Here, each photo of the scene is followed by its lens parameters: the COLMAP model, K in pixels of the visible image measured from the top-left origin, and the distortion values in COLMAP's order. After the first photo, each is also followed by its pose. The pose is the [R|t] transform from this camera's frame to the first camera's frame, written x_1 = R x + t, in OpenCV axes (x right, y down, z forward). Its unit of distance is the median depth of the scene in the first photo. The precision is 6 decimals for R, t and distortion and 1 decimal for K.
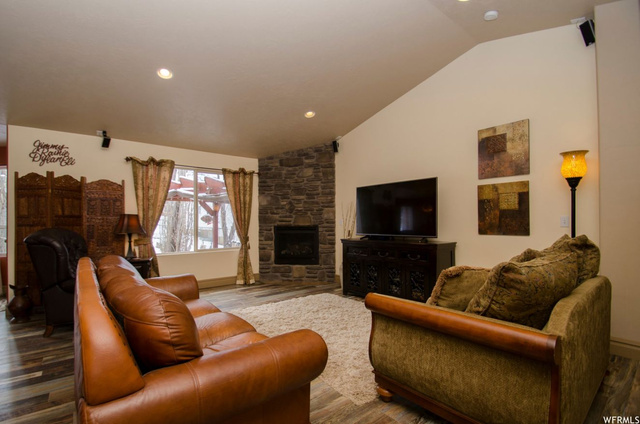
lens RADIAL K [[297.1, 0, 322.4], [0, 297.1, 212.1], [0, 0, 1]] dist [0.002511, -0.000066]
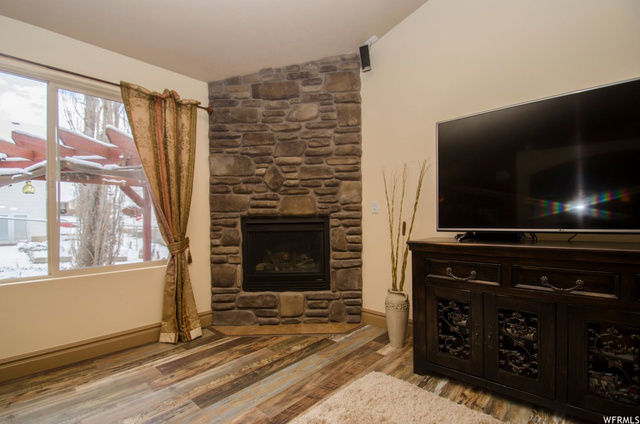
lens RADIAL K [[297.1, 0, 318.9], [0, 297.1, 217.1], [0, 0, 1]] dist [0.002511, -0.000066]
pose [[0.993056, -0.003523, 0.117588, -0.092550], [0.001584, 0.999861, 0.016572, 0.040091], [-0.117630, -0.016270, 0.992924, 0.489809]]
